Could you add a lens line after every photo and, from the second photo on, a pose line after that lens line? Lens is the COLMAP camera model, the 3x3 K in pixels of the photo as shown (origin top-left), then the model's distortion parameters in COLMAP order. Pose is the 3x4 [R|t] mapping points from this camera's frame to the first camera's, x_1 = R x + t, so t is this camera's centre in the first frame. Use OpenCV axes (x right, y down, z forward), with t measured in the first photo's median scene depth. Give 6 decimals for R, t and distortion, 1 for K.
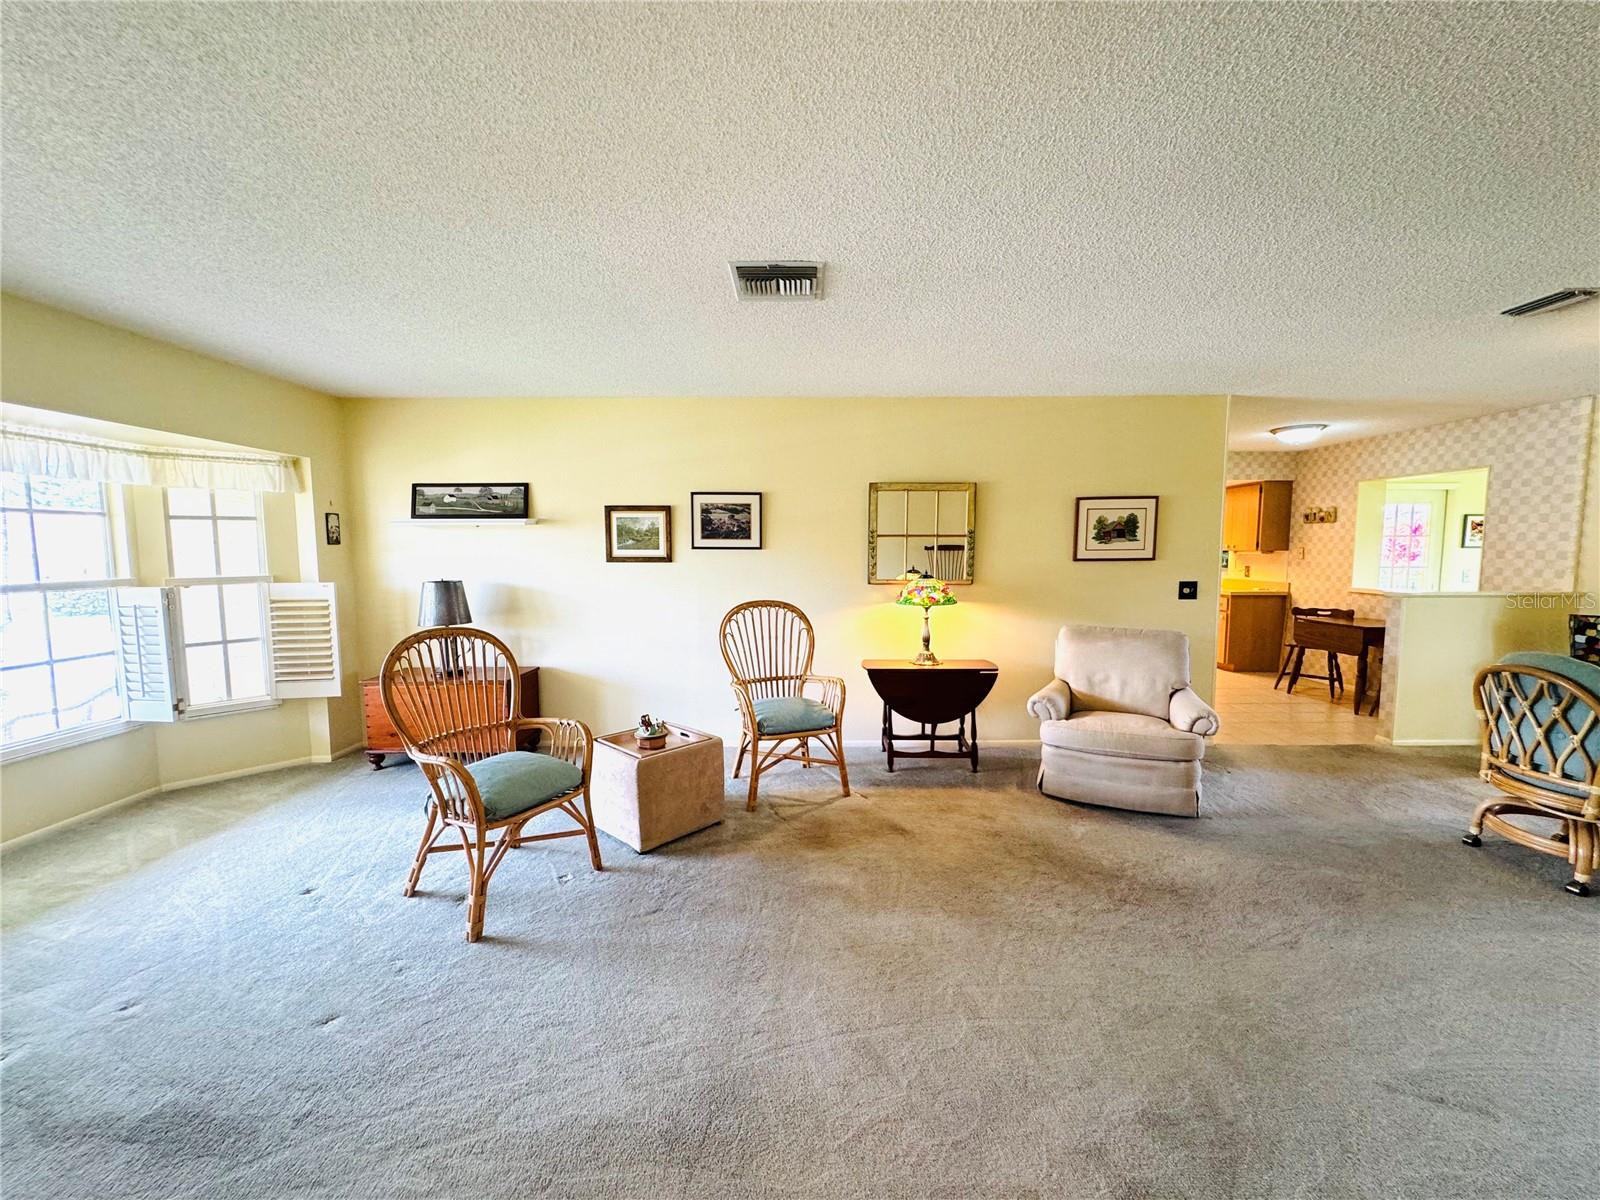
lens RADIAL K [[638.7, 0, 790.6], [0, 638.7, 602.6], [0, 0, 1]] dist [-0.001440, -0.000213]
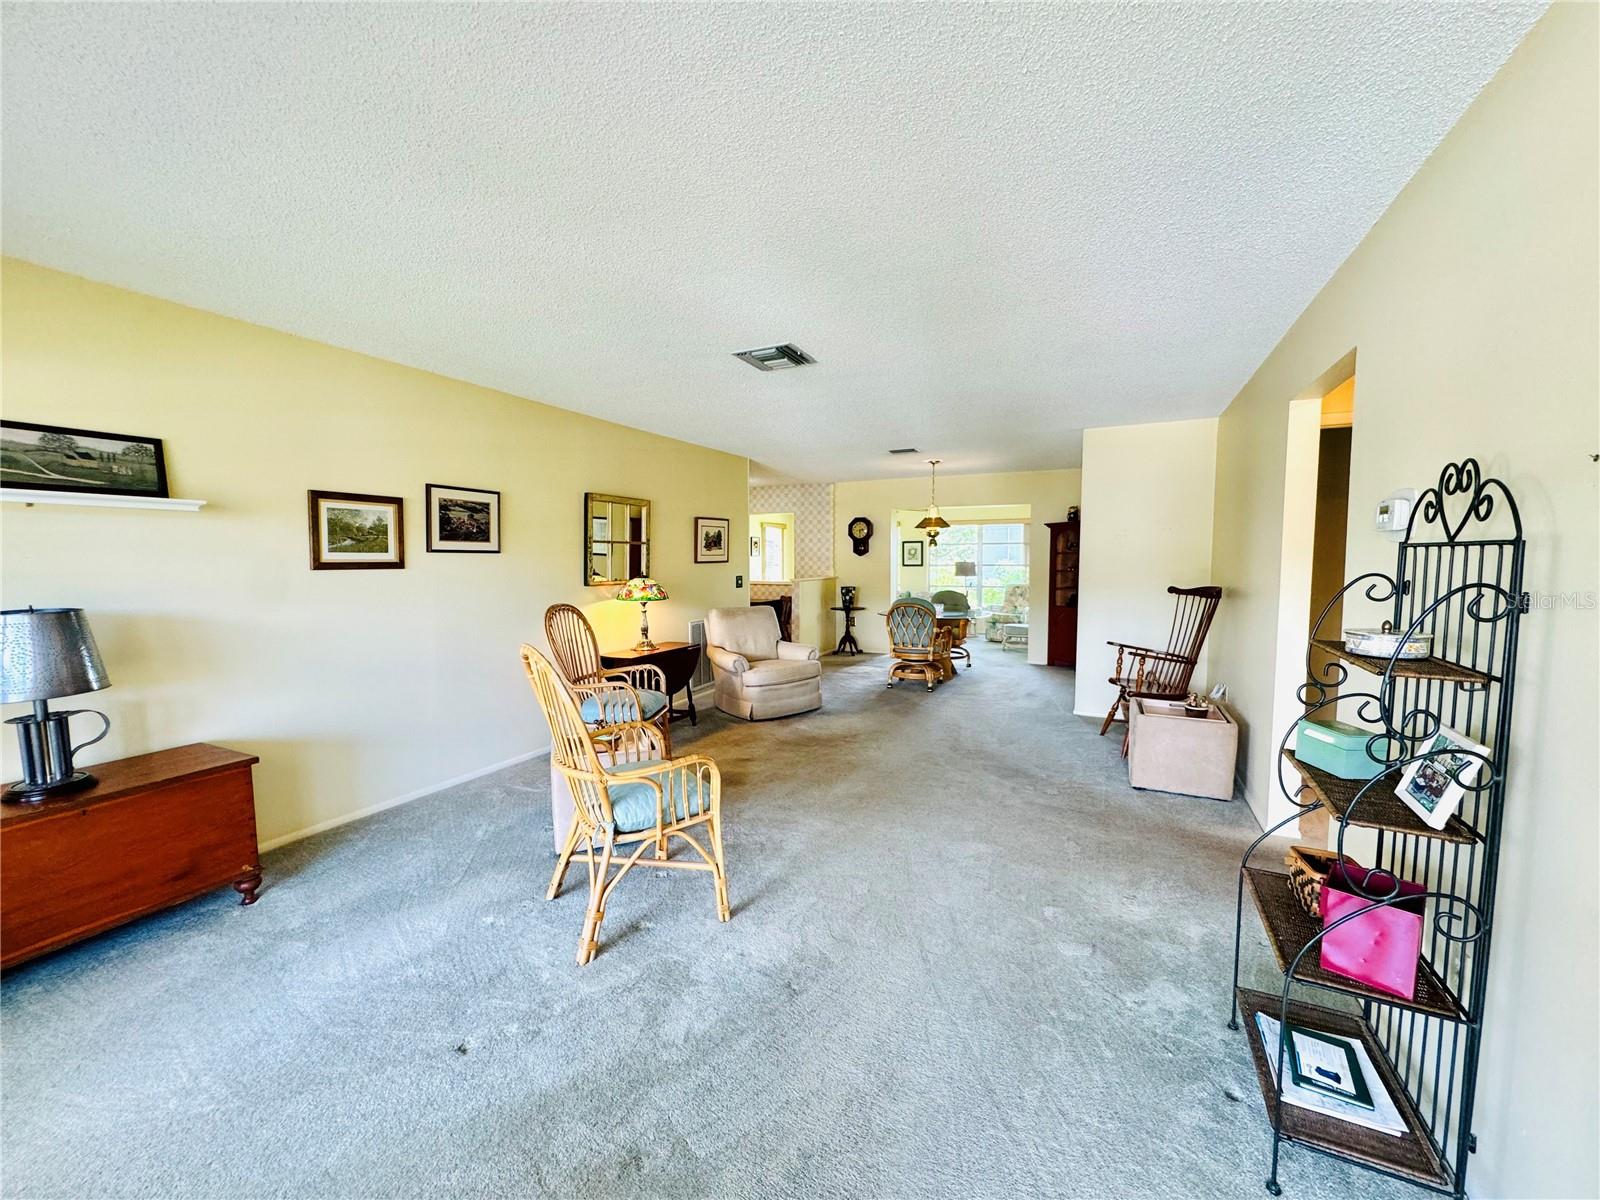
lens RADIAL K [[638.7, 0, 798.8], [0, 638.7, 608.1], [0, 0, 1]] dist [-0.001440, -0.000213]
pose [[0.423372, -0.070692, 0.903194, -0.700533], [0.080677, 0.995932, 0.040133, -0.006150], [-0.902357, 0.055875, 0.427353, 0.215553]]
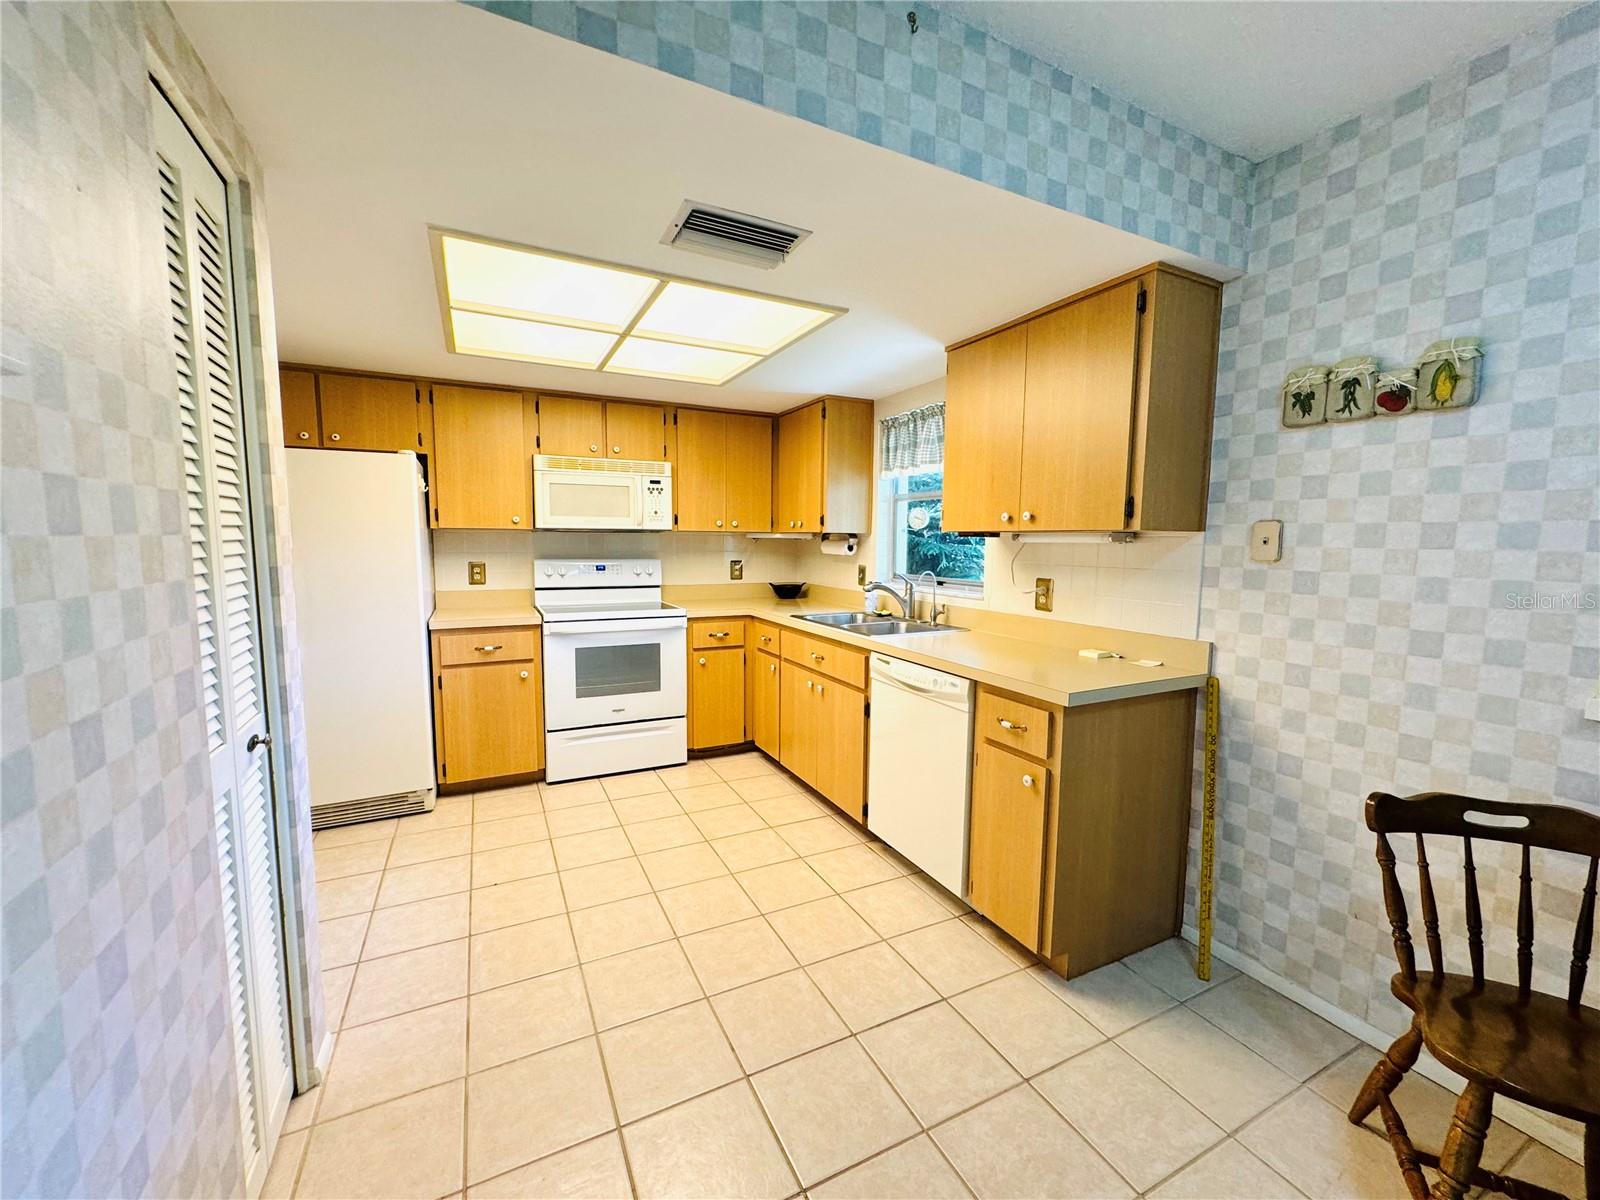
lens RADIAL K [[638.7, 0, 796.9], [0, 638.7, 601.4], [0, 0, 1]] dist [-0.001440, -0.000213]
pose [[0.882969, -0.034036, 0.468196, 0.758063], [0.027533, 0.999406, 0.020728, -0.095919], [-0.468624, -0.005411, 0.883381, 1.310780]]
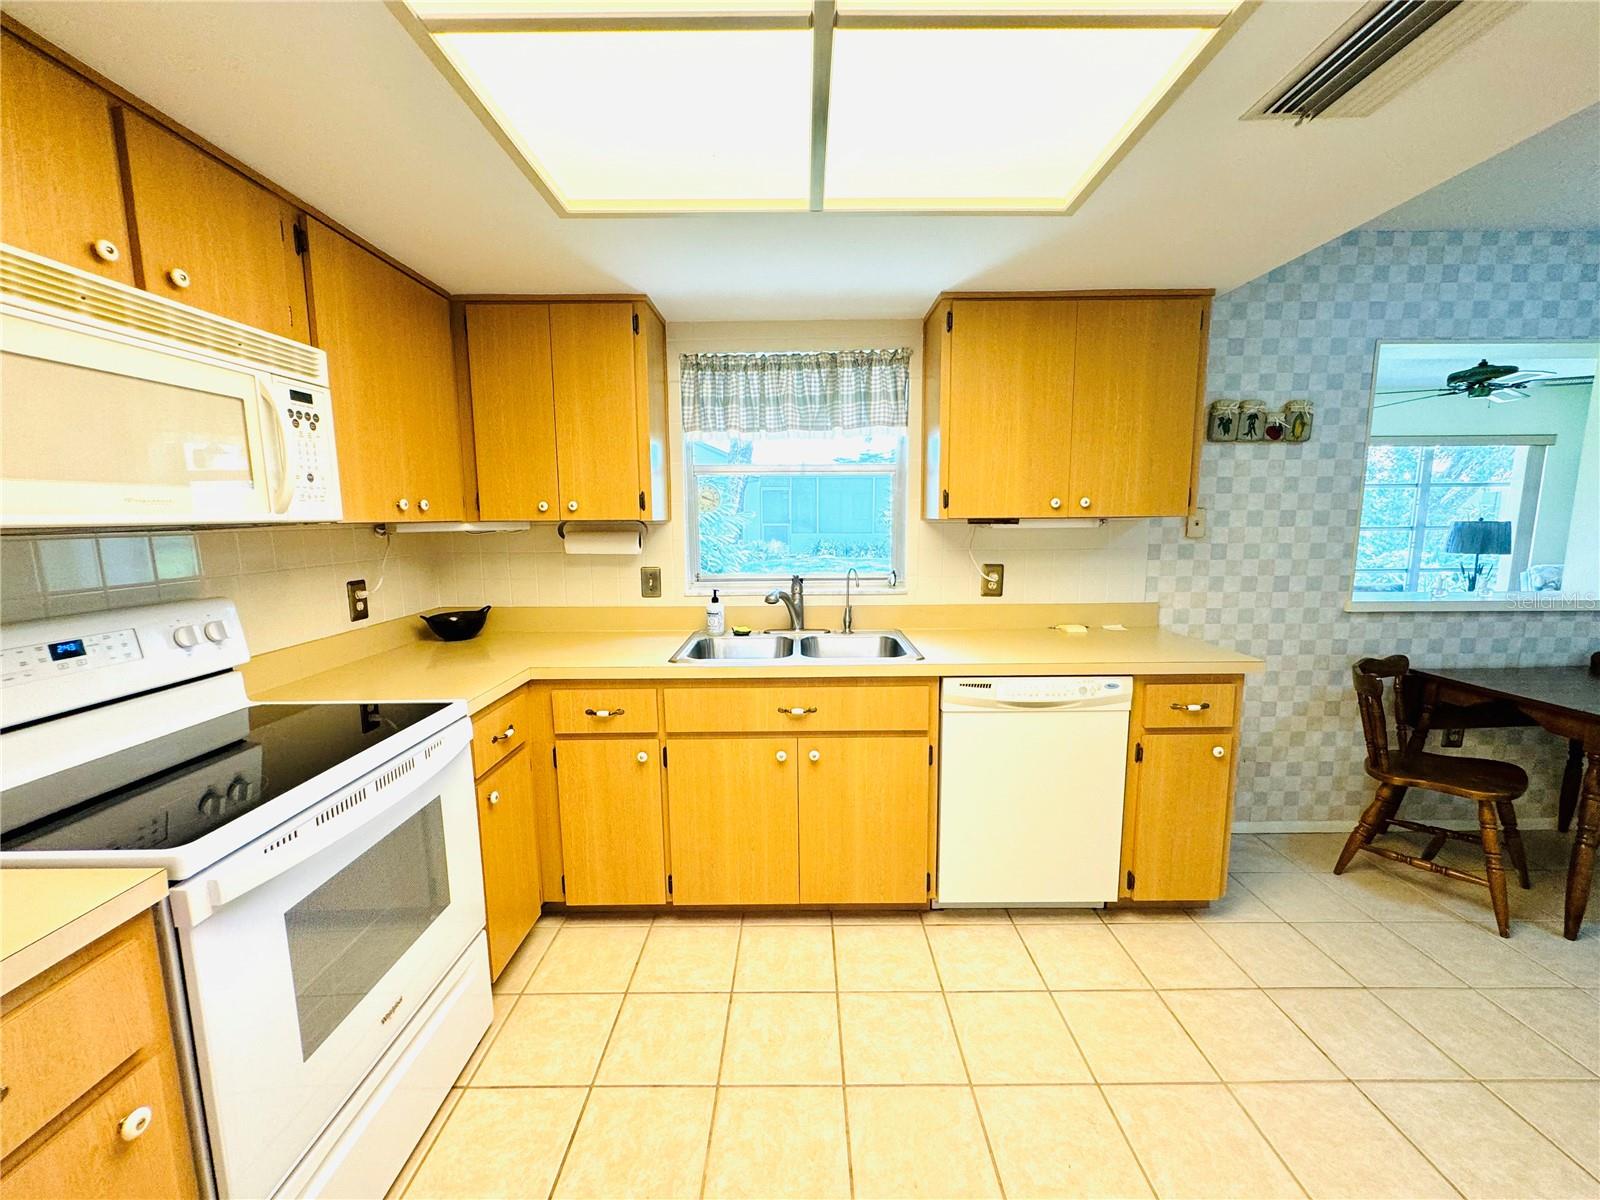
lens RADIAL K [[638.7, 0, 800.3], [0, 638.7, 601.4], [0, 0, 1]] dist [-0.001440, -0.000213]
pose [[-0.023614, -0.130629, 0.991150, 0.657099], [0.093766, 0.986767, 0.132285, -0.158377], [-0.995314, 0.096060, -0.011053, 1.906799]]
